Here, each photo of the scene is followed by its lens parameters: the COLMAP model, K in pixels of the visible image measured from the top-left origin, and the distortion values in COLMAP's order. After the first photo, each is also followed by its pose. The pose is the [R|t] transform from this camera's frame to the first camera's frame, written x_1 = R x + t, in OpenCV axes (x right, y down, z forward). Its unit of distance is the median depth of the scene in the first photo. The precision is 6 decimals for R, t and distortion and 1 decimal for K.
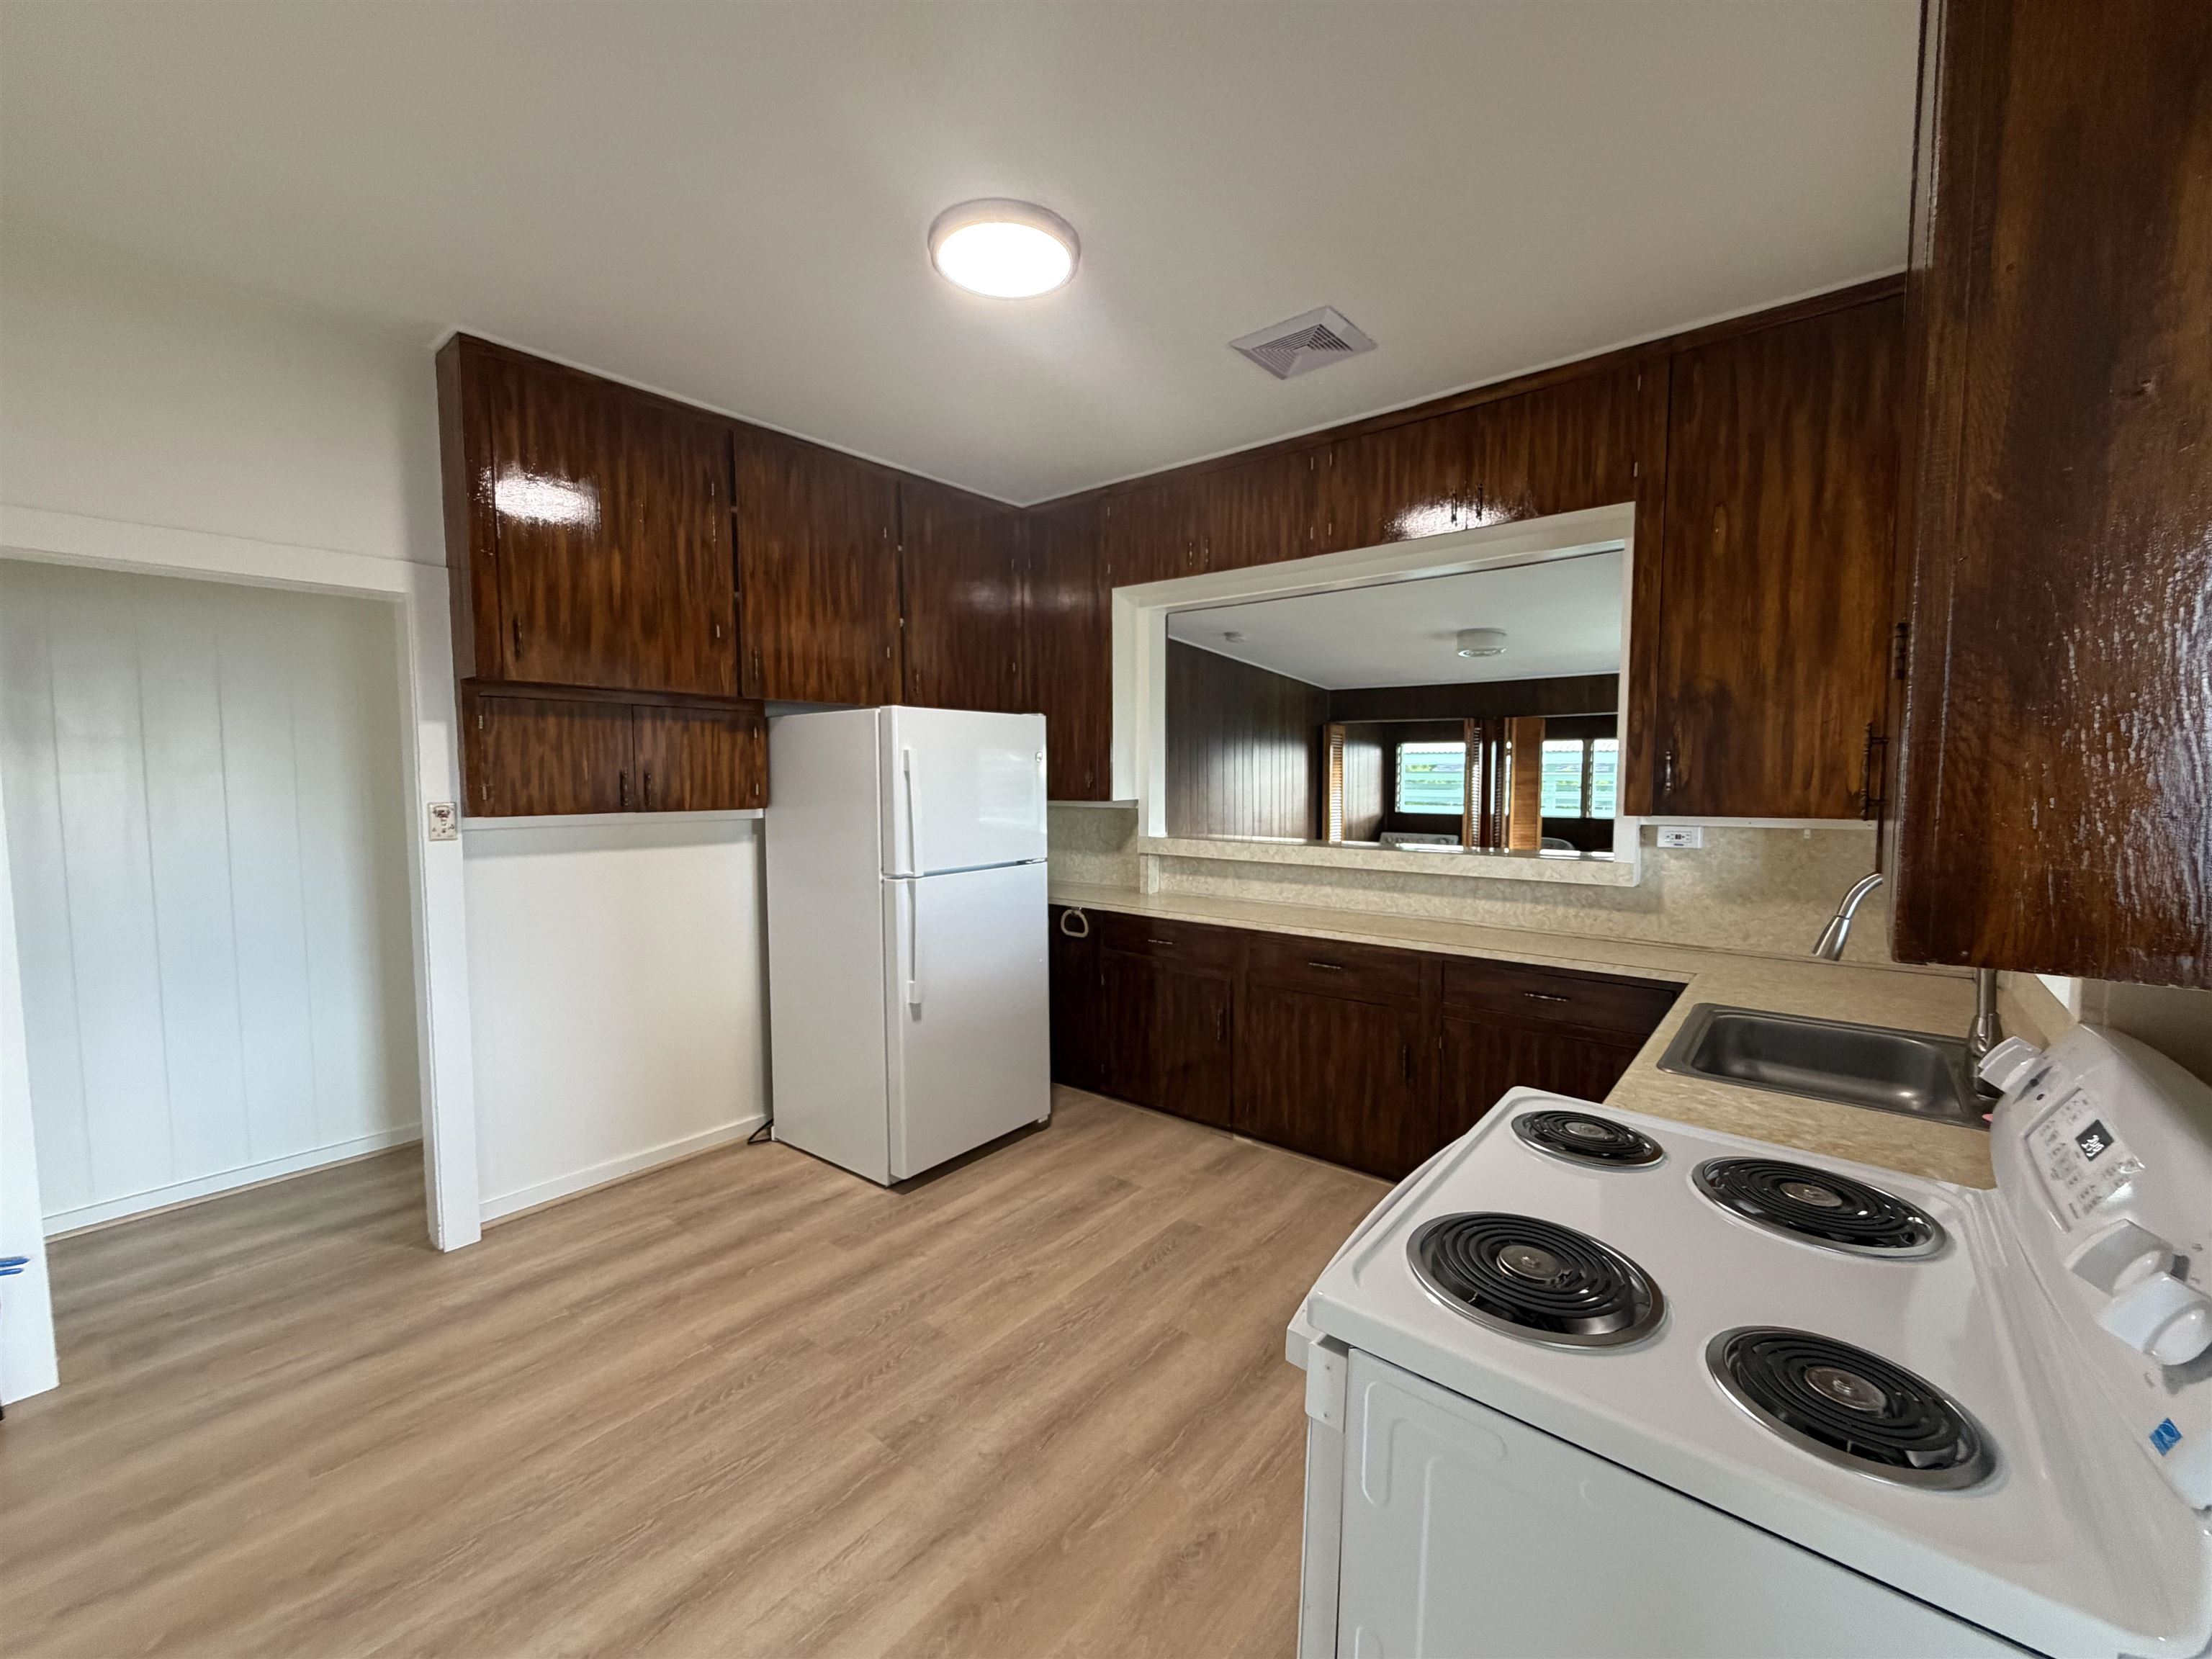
lens RADIAL K [[887.0, 0, 1099.8], [0, 887.0, 830.5], [0, 0, 1]] dist [-0.000815, -0.000524]
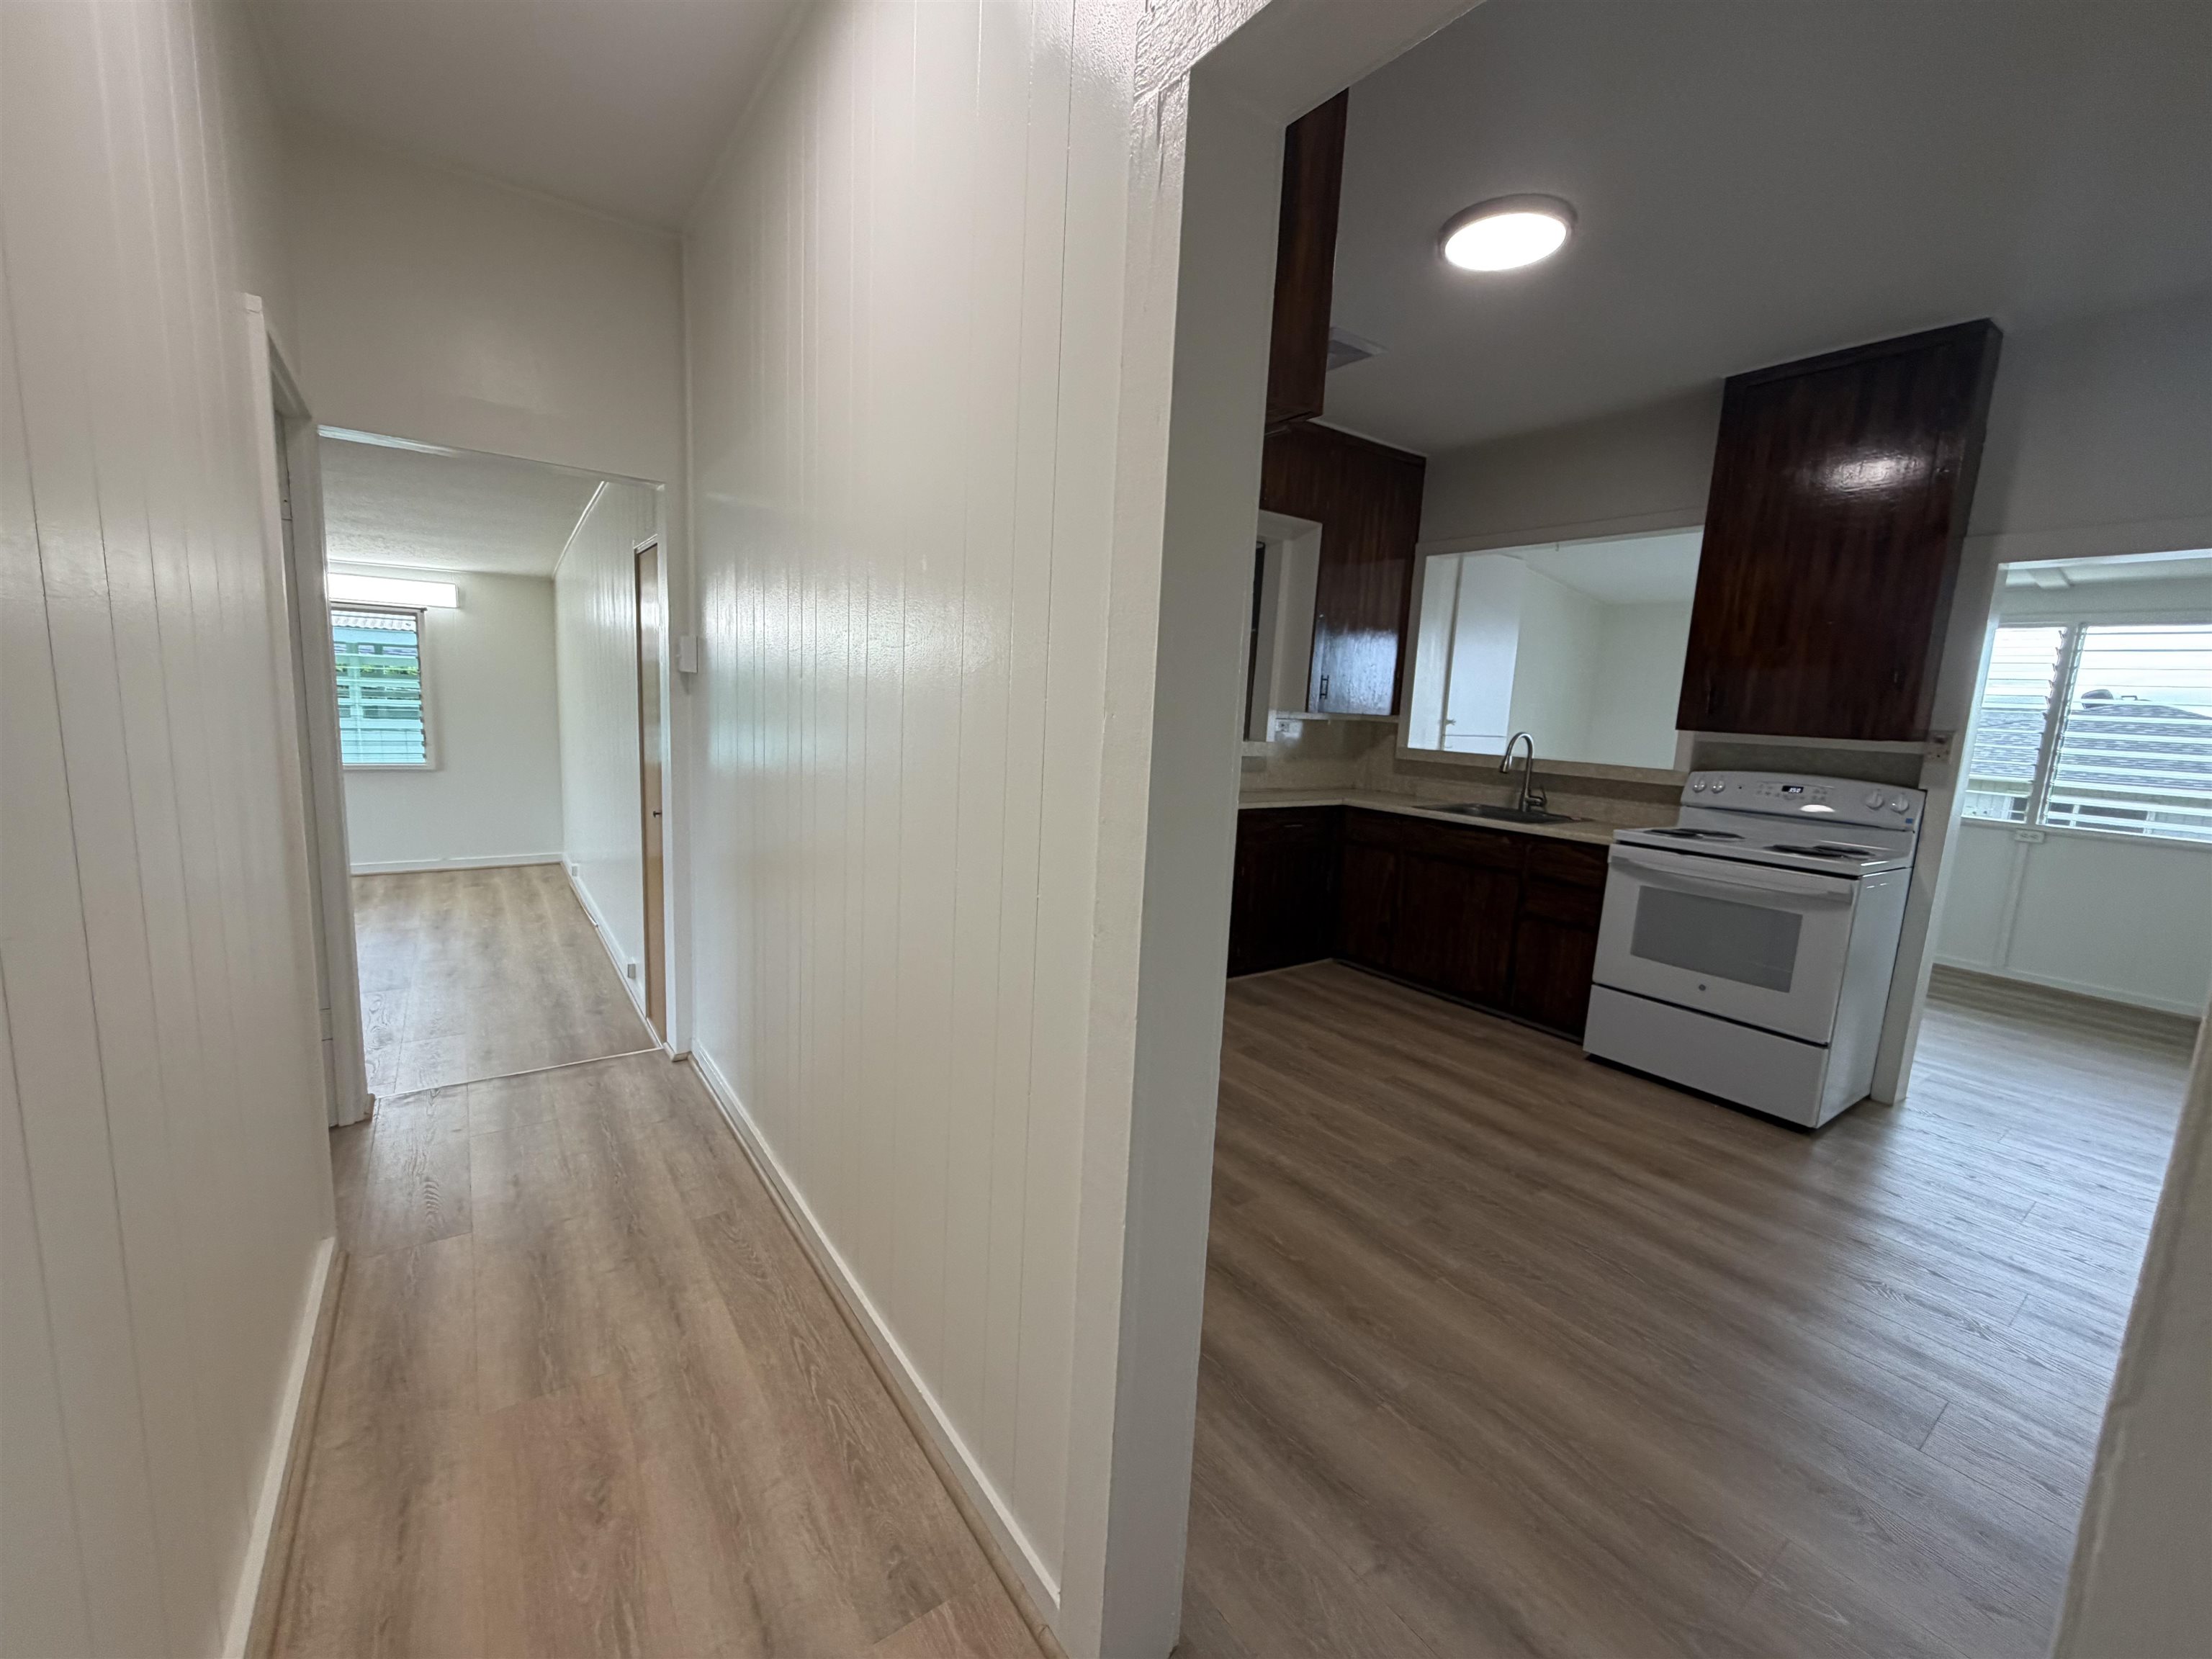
lens RADIAL K [[892.0, 0, 1106.0], [0, 892.0, 829.5], [0, 0, 1]] dist [-0.001058, -0.000190]
pose [[0.250311, -0.123798, 0.960218, -1.163381], [0.013350, 0.992138, 0.124433, -0.011722], [-0.968073, -0.018328, 0.249996, 0.941756]]
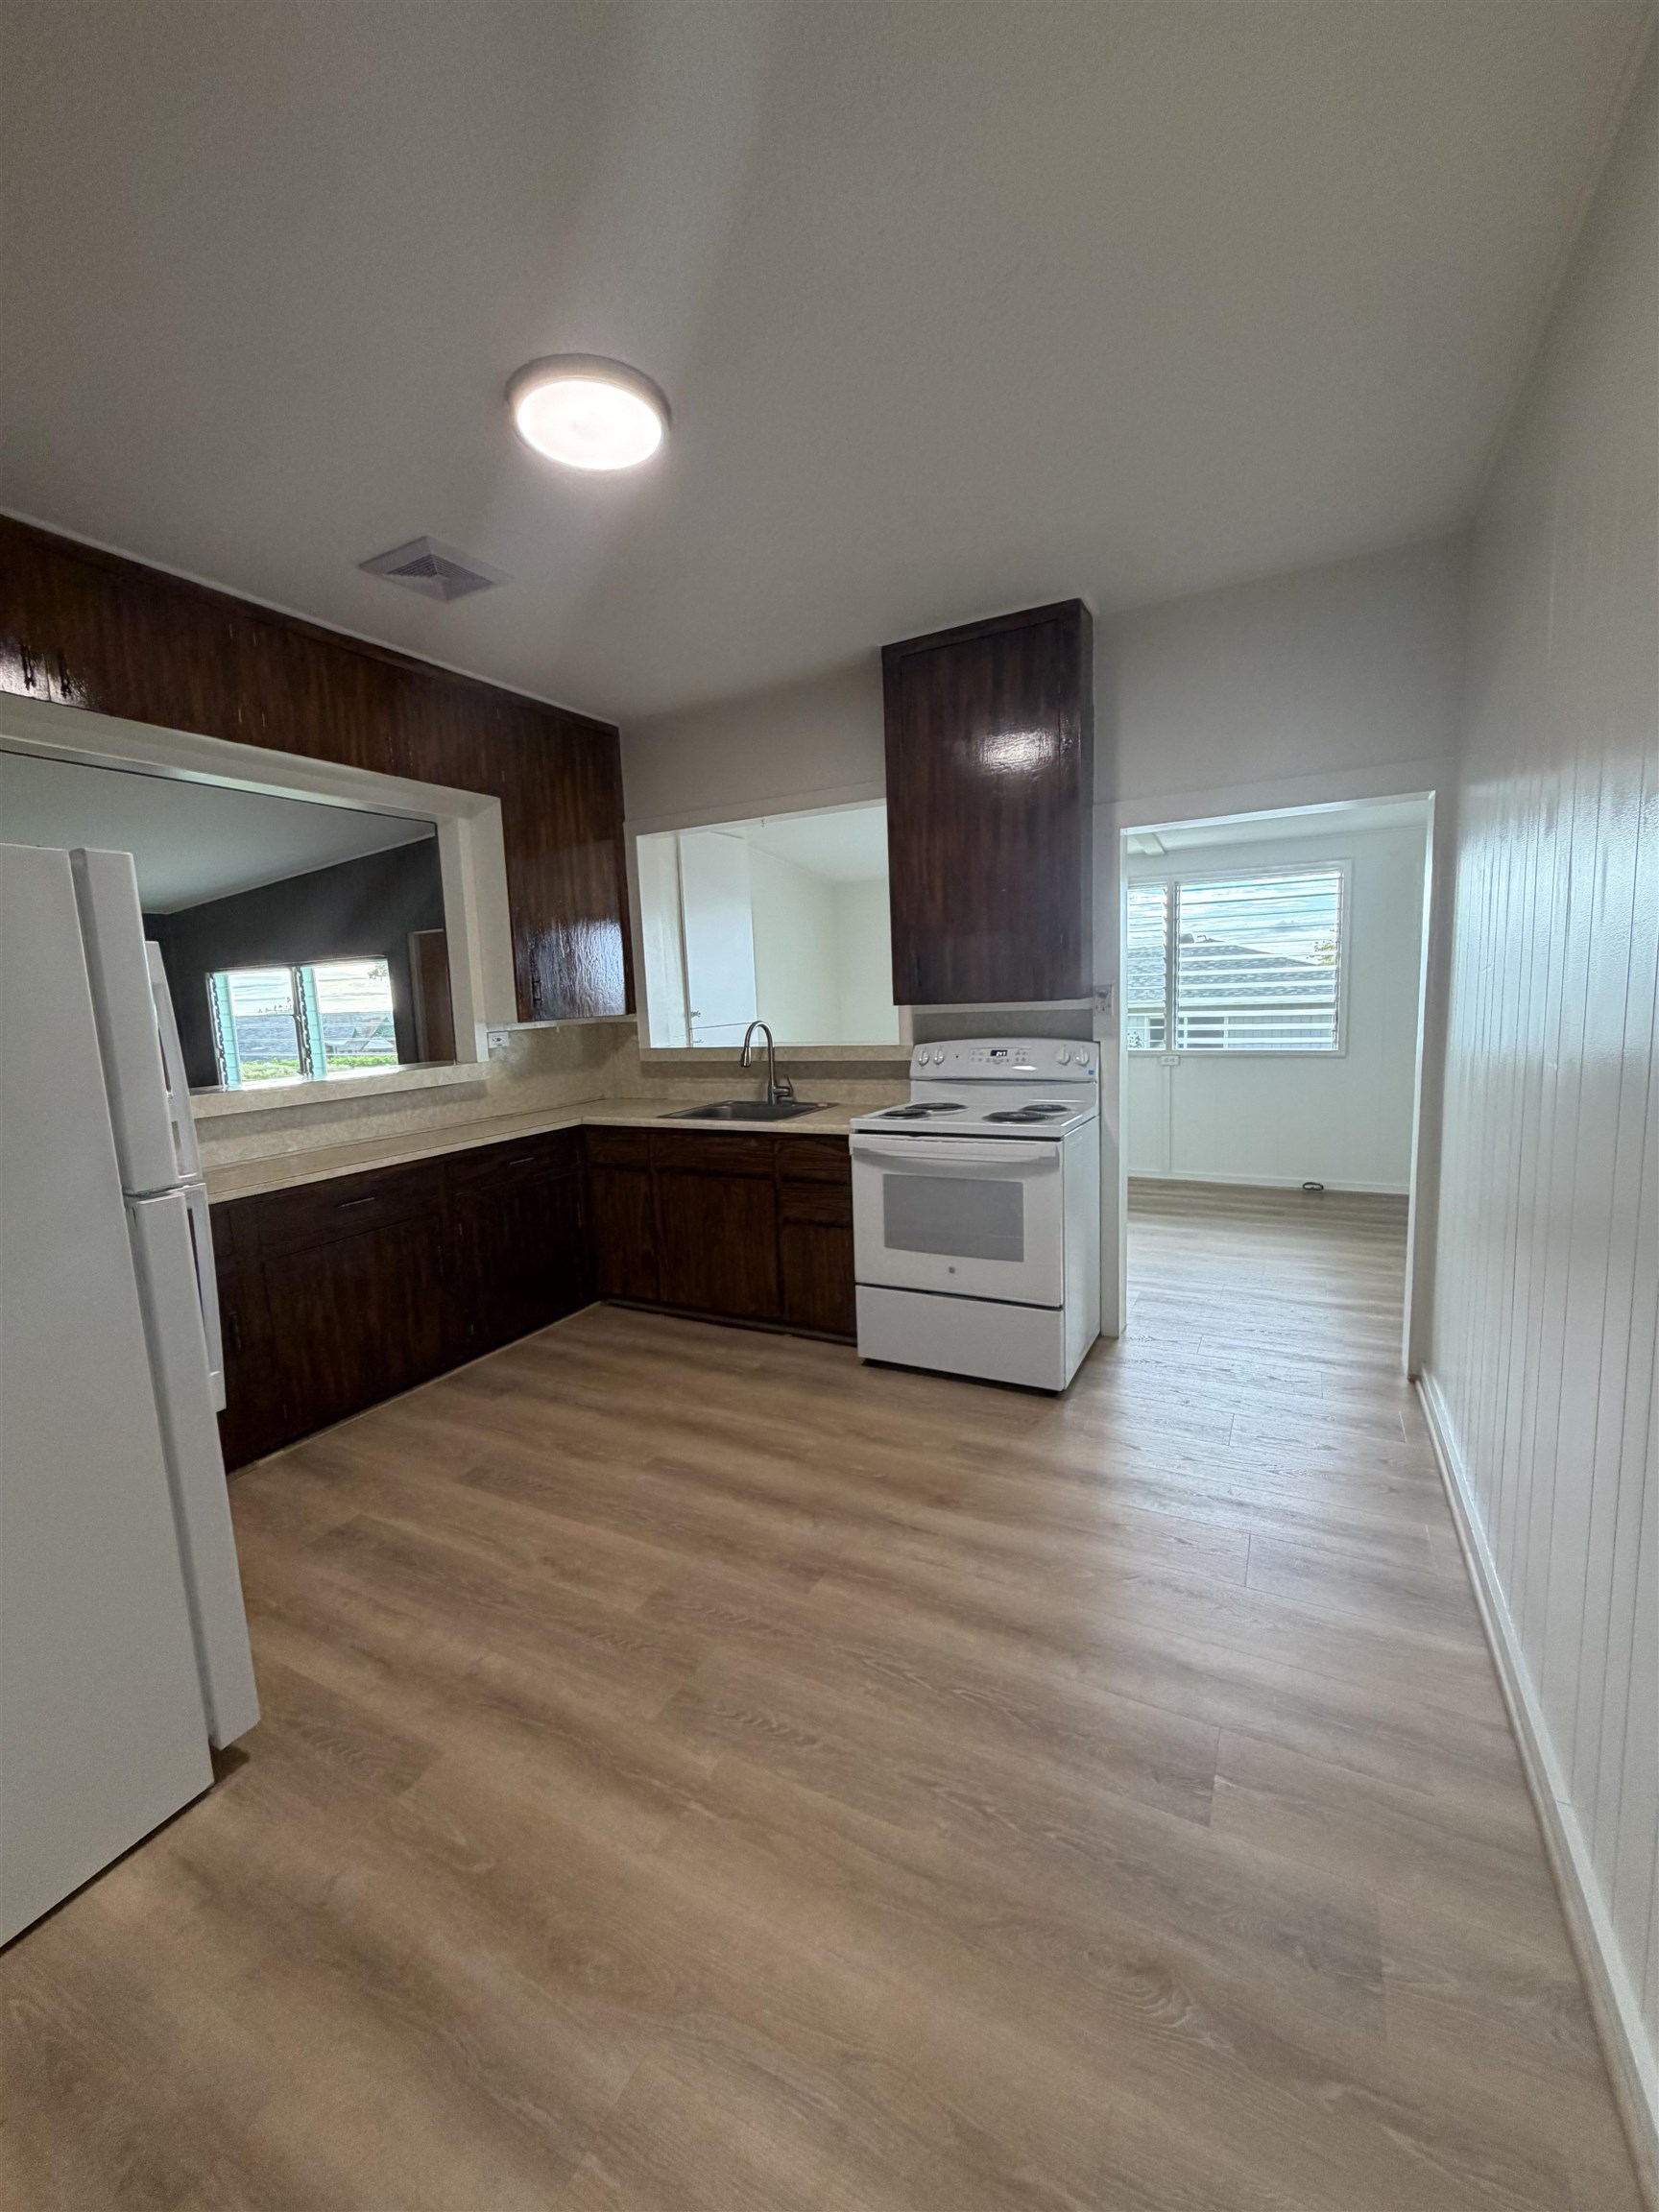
lens RADIAL K [[892.0, 0, 829.5], [0, 892.0, 1106.0], [0, 0, 1]] dist [-0.001058, -0.000190]
pose [[-0.204339, -0.112817, 0.972377, -0.903937], [0.110257, 0.984363, 0.137378, -0.027531], [-0.972671, 0.135283, -0.188705, 0.803535]]
